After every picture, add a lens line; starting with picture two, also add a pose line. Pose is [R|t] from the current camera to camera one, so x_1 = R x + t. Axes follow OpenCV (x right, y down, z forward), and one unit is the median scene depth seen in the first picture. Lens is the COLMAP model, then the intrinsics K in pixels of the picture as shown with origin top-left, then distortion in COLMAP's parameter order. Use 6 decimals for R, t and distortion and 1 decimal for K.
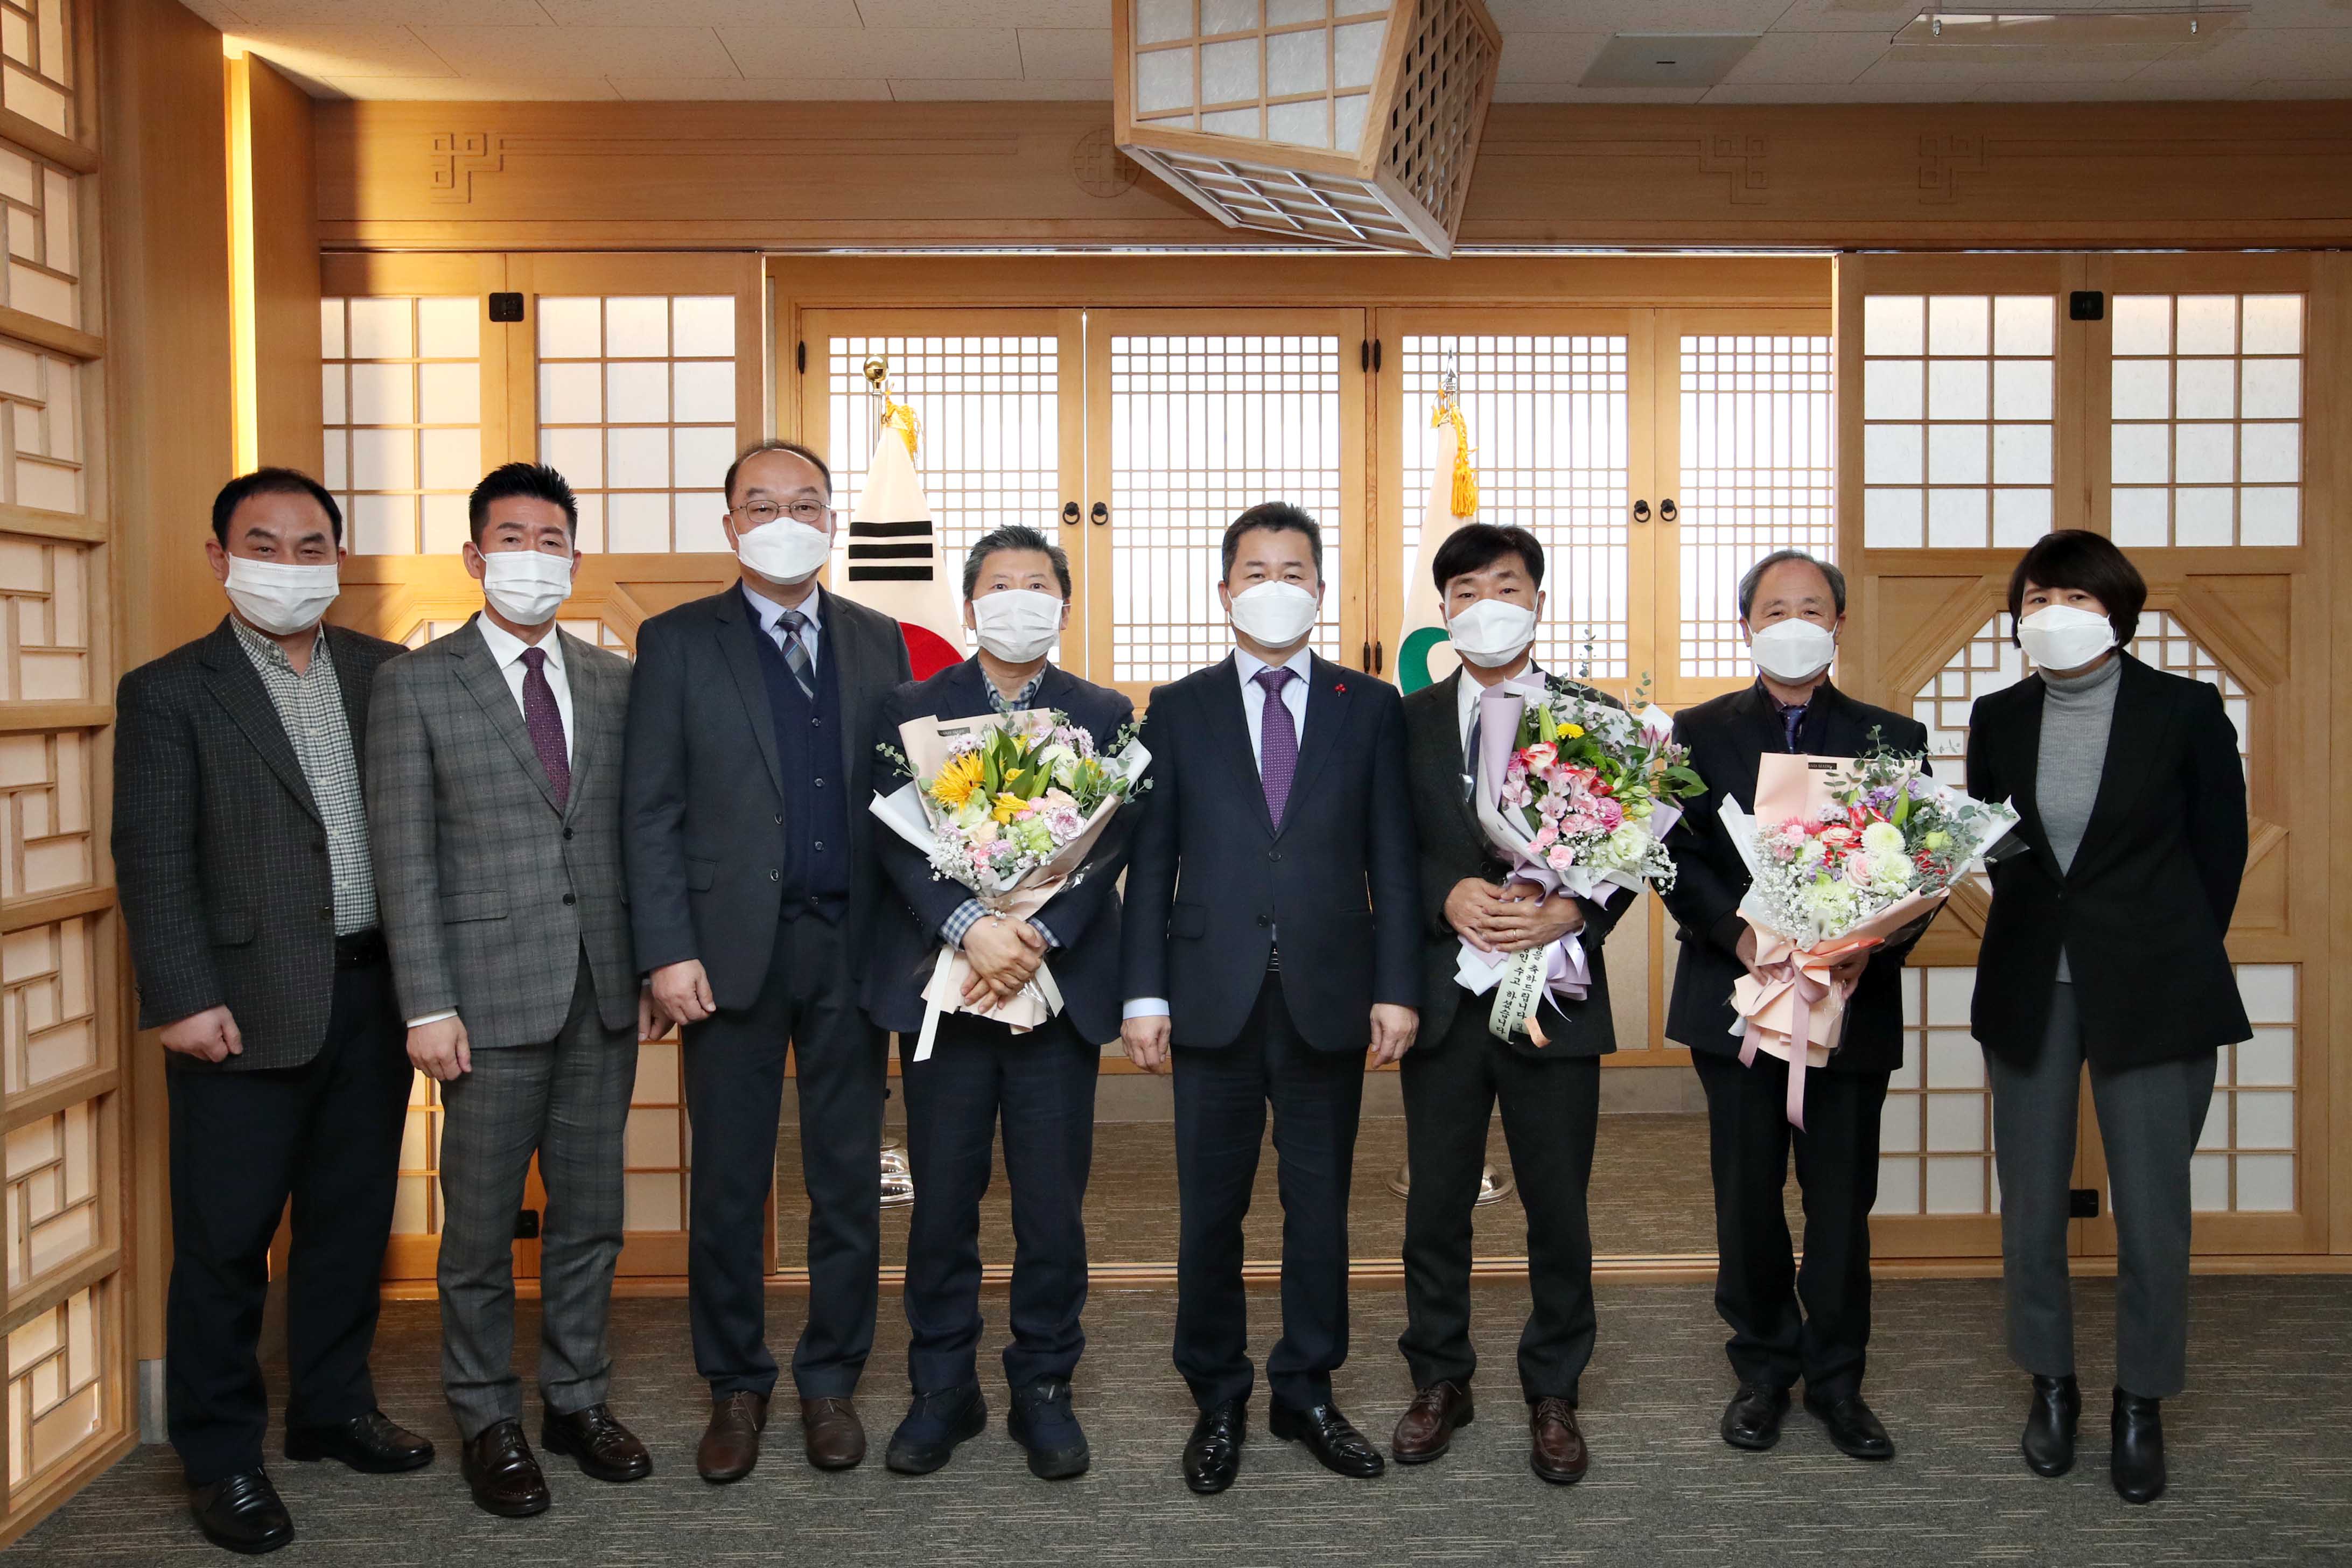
lens RADIAL K [[2722.6, 0, 1182.0], [0, 2722.6, 708.6], [0, 0, 1]] dist [-0.040306, -0.010477]
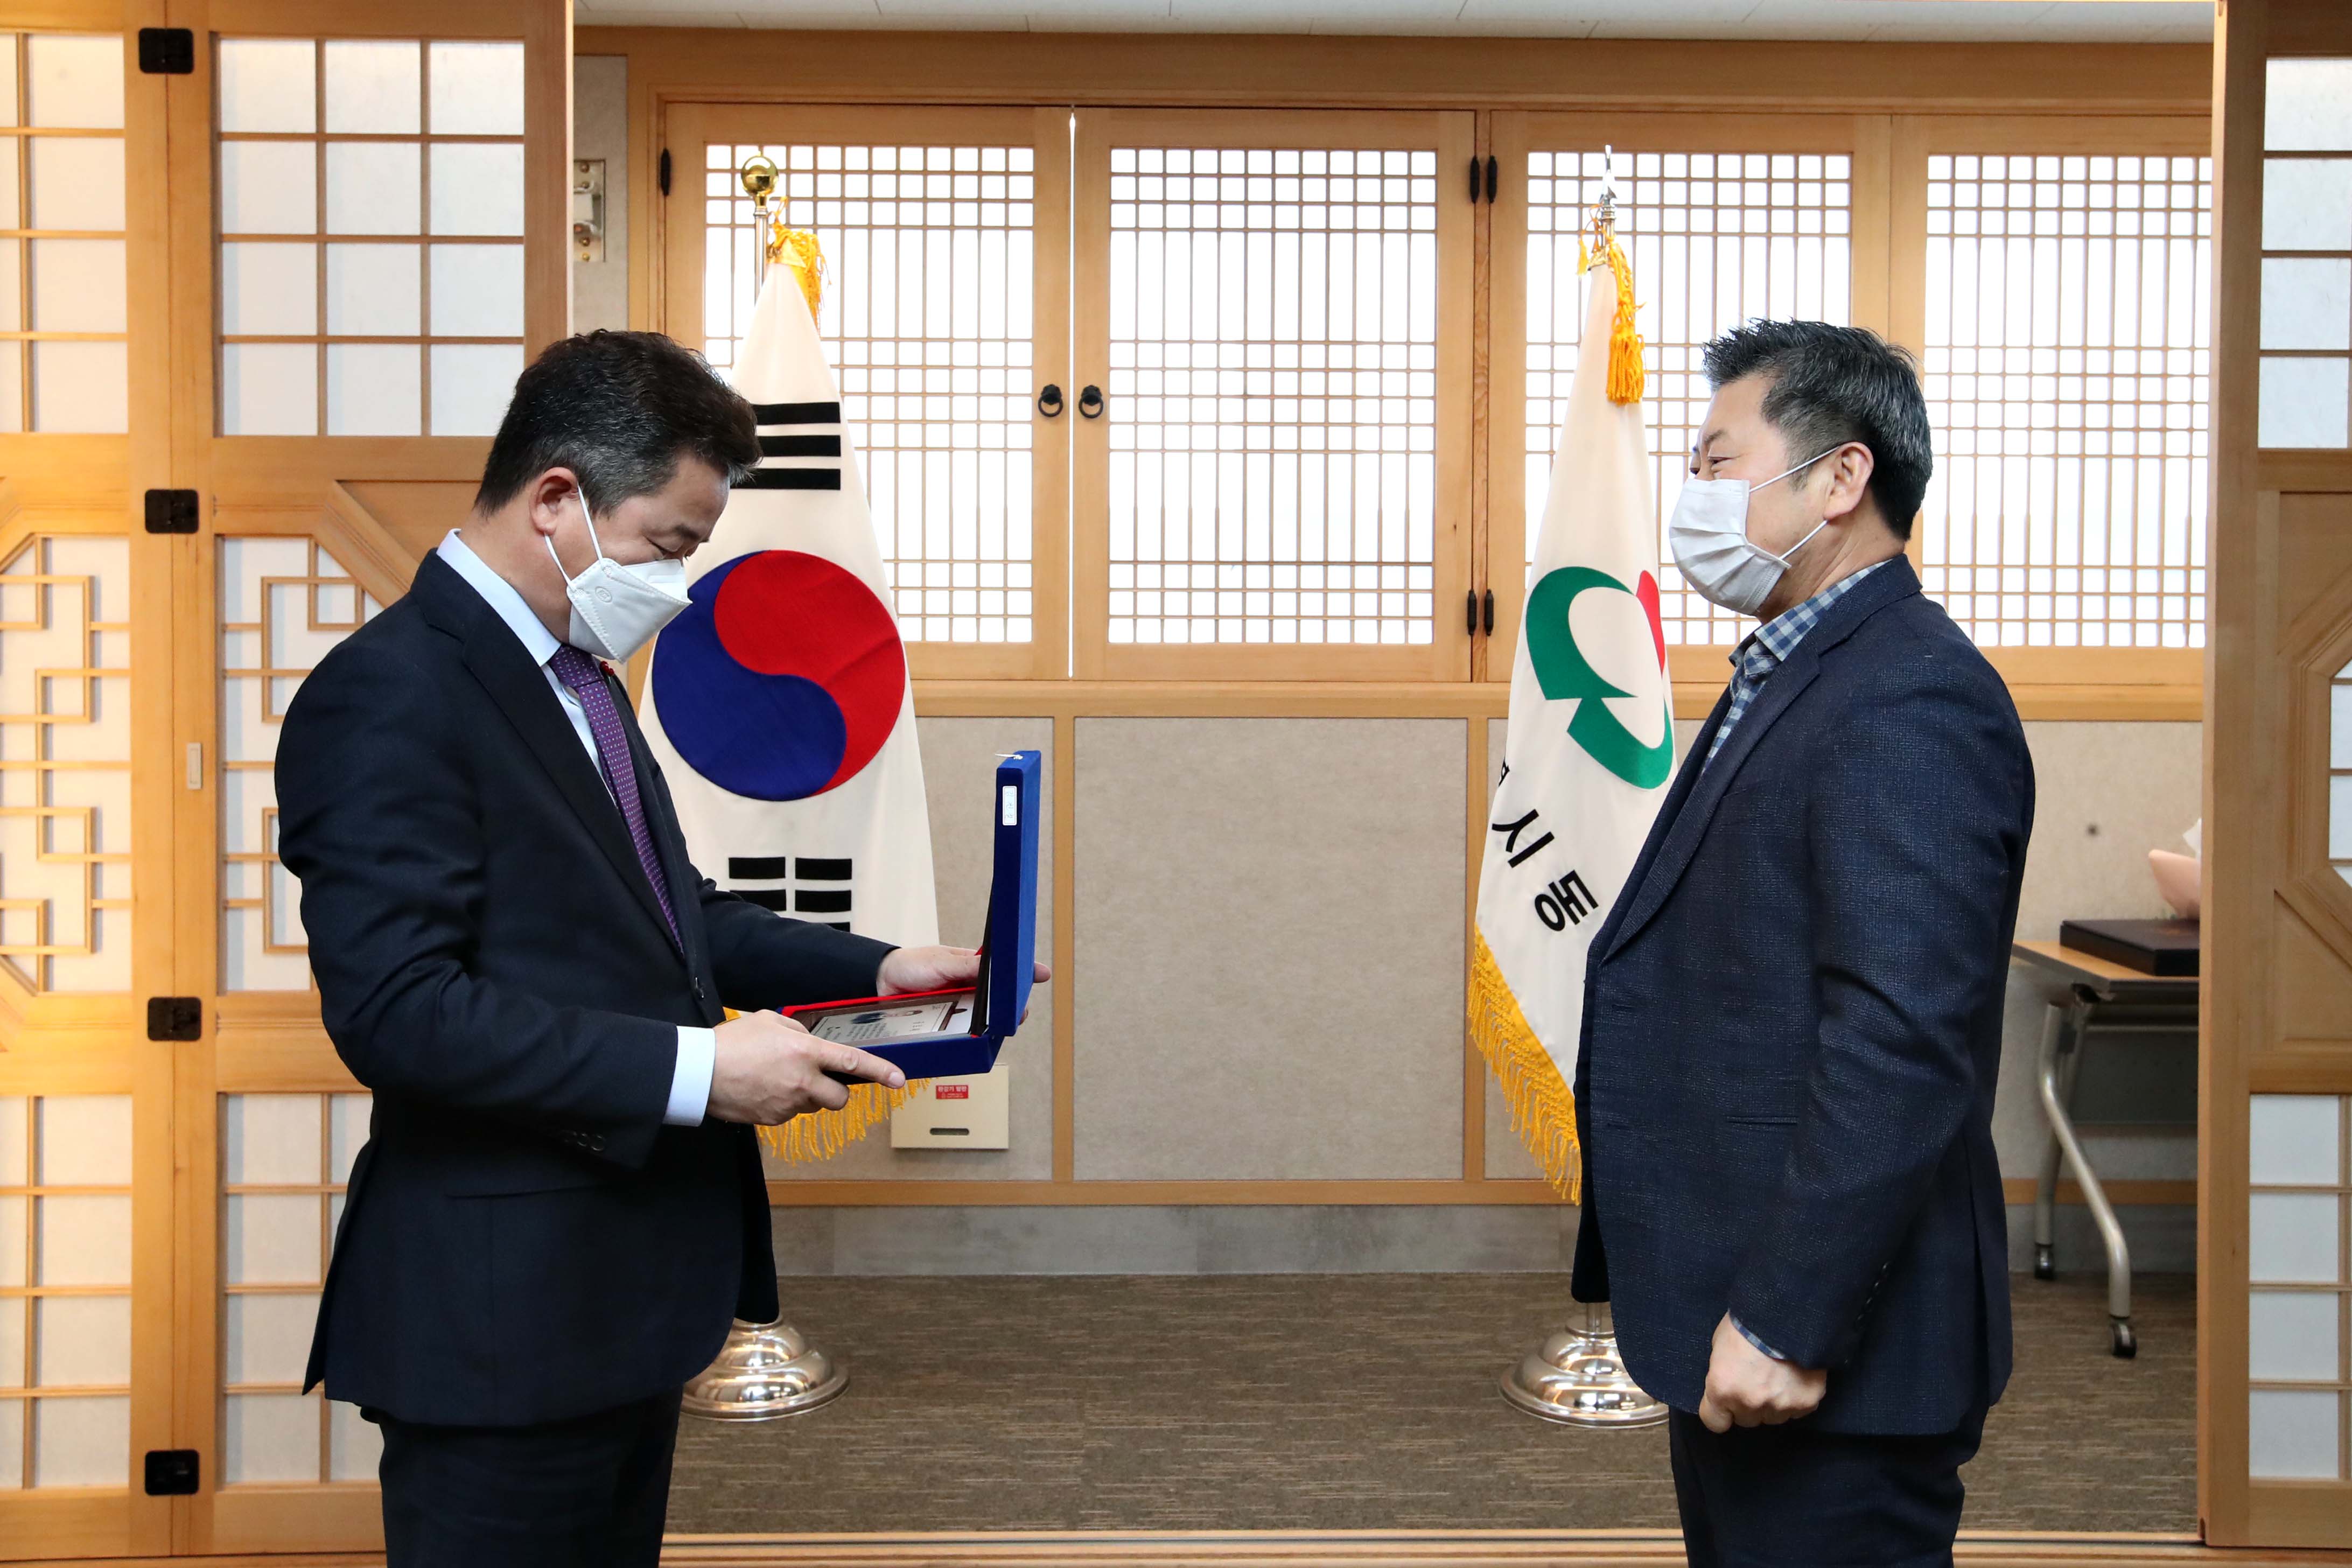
lens RADIAL K [[3138.3, 0, 1192.3], [0, 3138.3, 661.7], [0, 0, 1]] dist [-0.004861, 0.252351]
pose [[0.999925, 0.010886, -0.005568, 0.000820], [-0.010917, 0.999925, -0.005485, -0.000910], [0.005508, 0.005545, 0.999969, 0.195814]]
